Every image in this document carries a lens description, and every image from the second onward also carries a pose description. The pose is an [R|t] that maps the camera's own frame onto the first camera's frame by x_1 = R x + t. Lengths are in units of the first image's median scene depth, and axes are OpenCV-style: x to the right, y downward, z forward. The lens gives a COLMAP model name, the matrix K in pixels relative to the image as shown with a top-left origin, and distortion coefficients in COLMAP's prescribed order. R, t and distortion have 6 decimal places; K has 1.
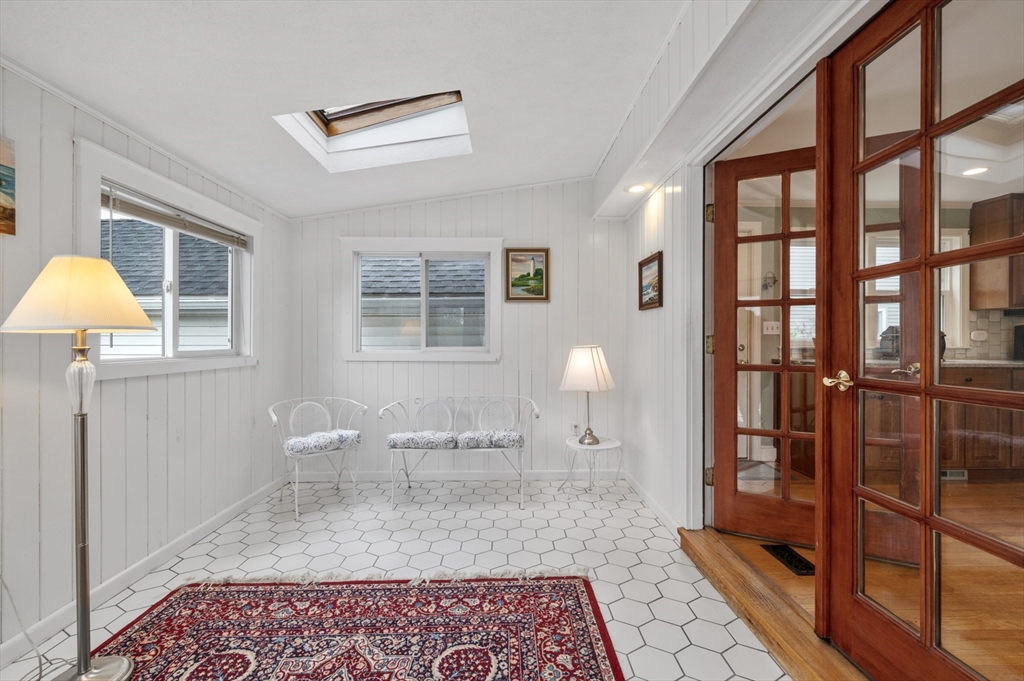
lens RADIAL K [[439.4, 0, 509.7], [0, 439.4, 341.2], [0, 0, 1]] dist [-0.001951, 0.000654]
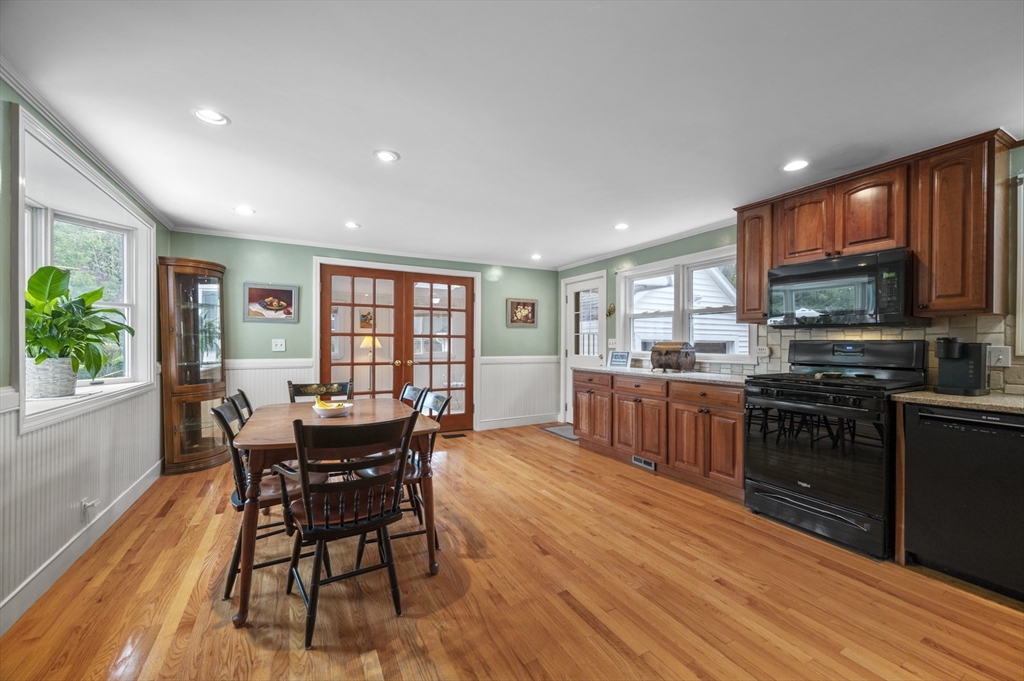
lens RADIAL K [[400.9, 0, 509.5], [0, 400.9, 343.0], [0, 0, 1]] dist [0.001632, -0.000028]
pose [[0.465465, -0.000938, -0.885066, 2.838337], [-0.003102, 0.999992, -0.002692, -0.047819], [0.885061, 0.003999, 0.465458, 0.203827]]
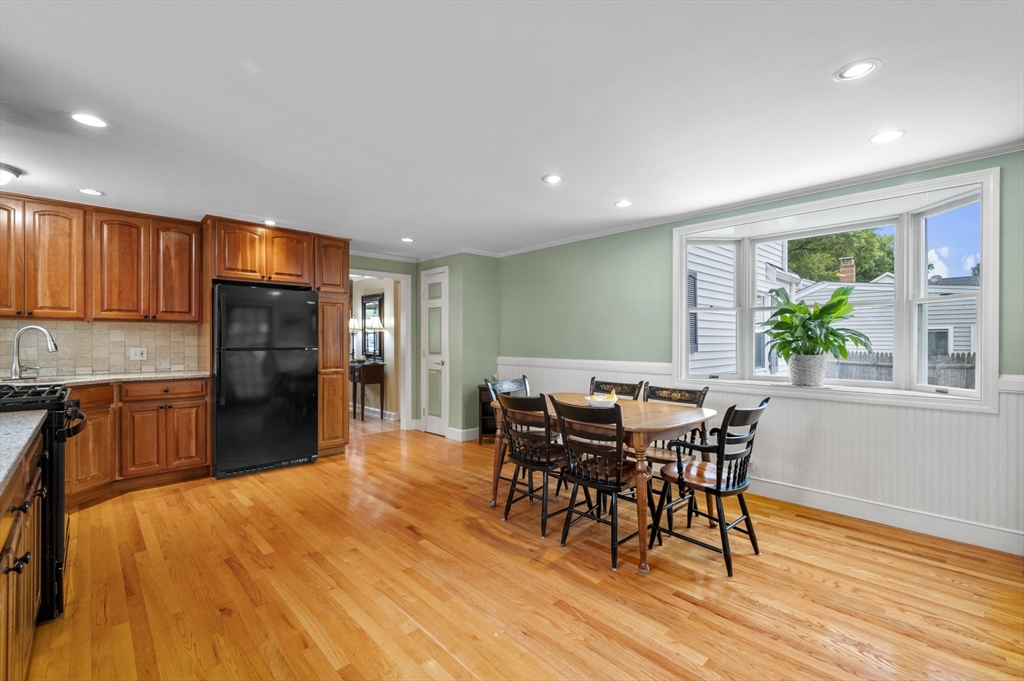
lens RADIAL K [[439.4, 0, 506.7], [0, 439.4, 344.4], [0, 0, 1]] dist [-0.001951, 0.000654]
pose [[-0.676323, -0.008099, 0.736560, 0.839637], [-0.002719, 0.999960, 0.008499, -0.055704], [-0.736600, 0.003745, -0.676318, 1.422875]]
